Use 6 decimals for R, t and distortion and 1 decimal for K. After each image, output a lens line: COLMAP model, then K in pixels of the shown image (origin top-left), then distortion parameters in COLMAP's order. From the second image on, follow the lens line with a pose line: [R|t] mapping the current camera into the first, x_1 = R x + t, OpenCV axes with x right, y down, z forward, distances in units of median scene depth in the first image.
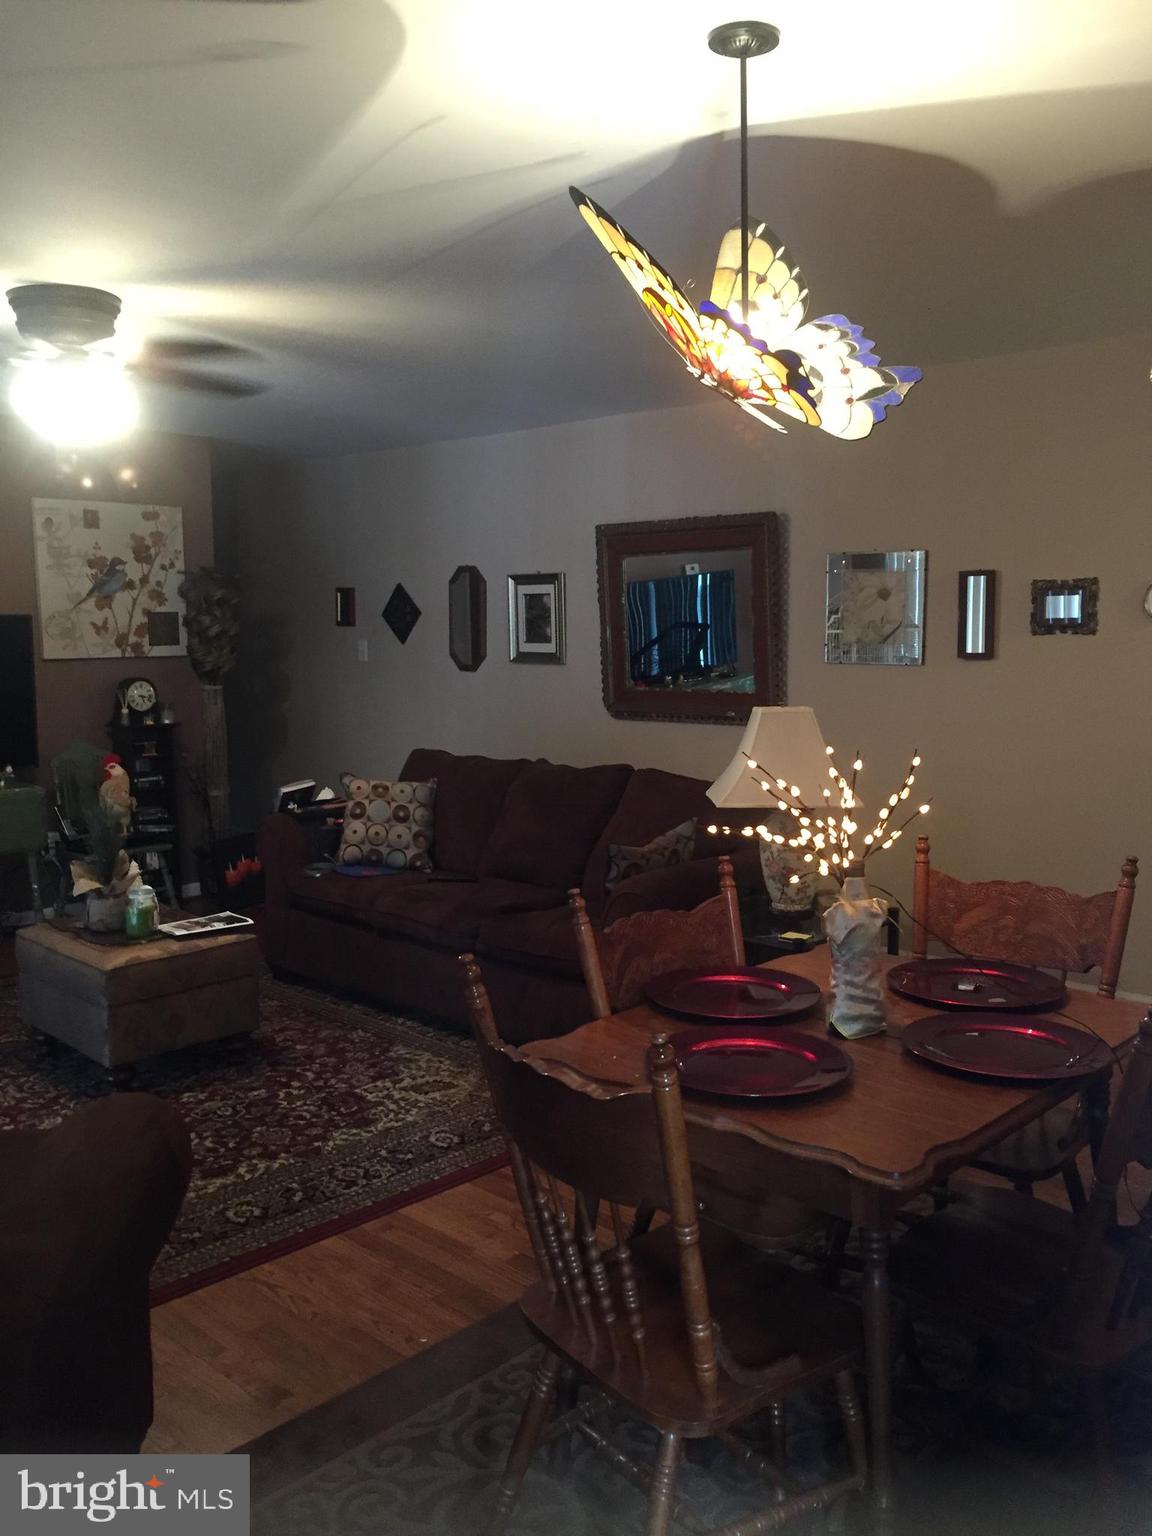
lens RADIAL K [[1347.1, 0, 576.0], [0, 1347.1, 768.0], [0, 0, 1]] dist [0.091152, 0.000915]
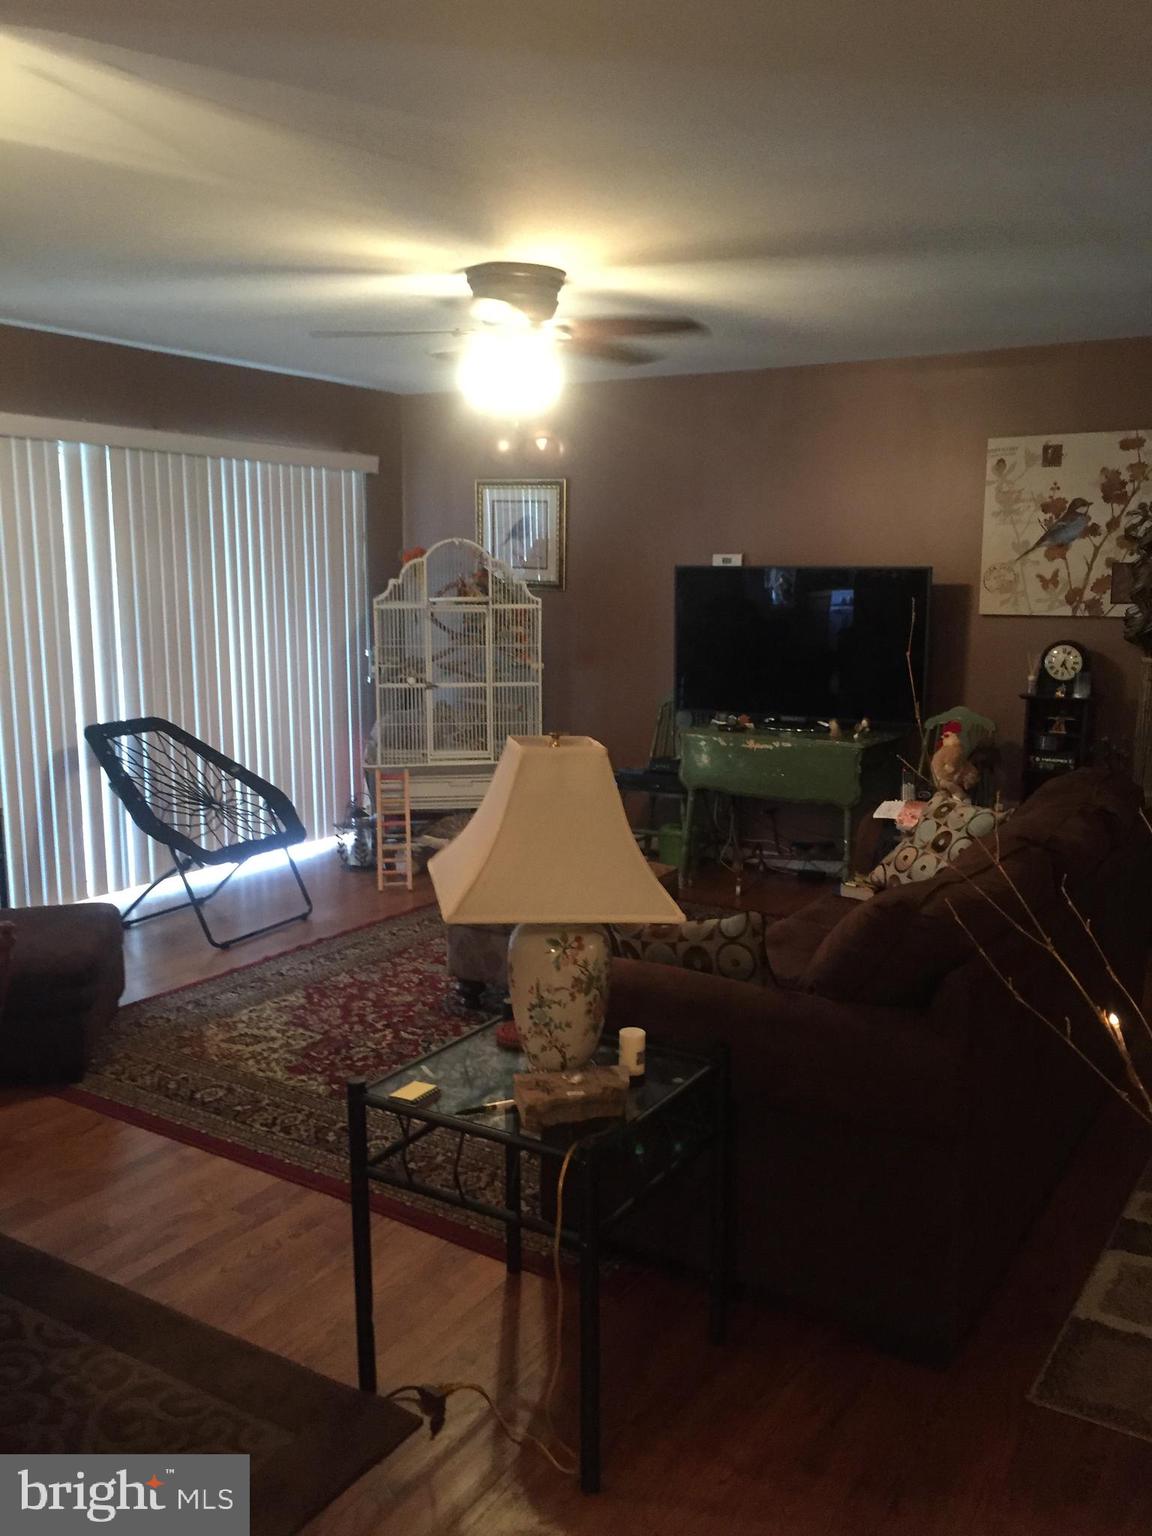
lens RADIAL K [[1347.1, 0, 576.0], [0, 1347.1, 768.0], [0, 0, 1]] dist [0.091152, 0.000915]
pose [[0.180312, 0.167646, -0.969218, 0.468213], [-0.108277, 0.982763, 0.149845, -0.083700], [0.977632, 0.077925, 0.195356, 0.543948]]
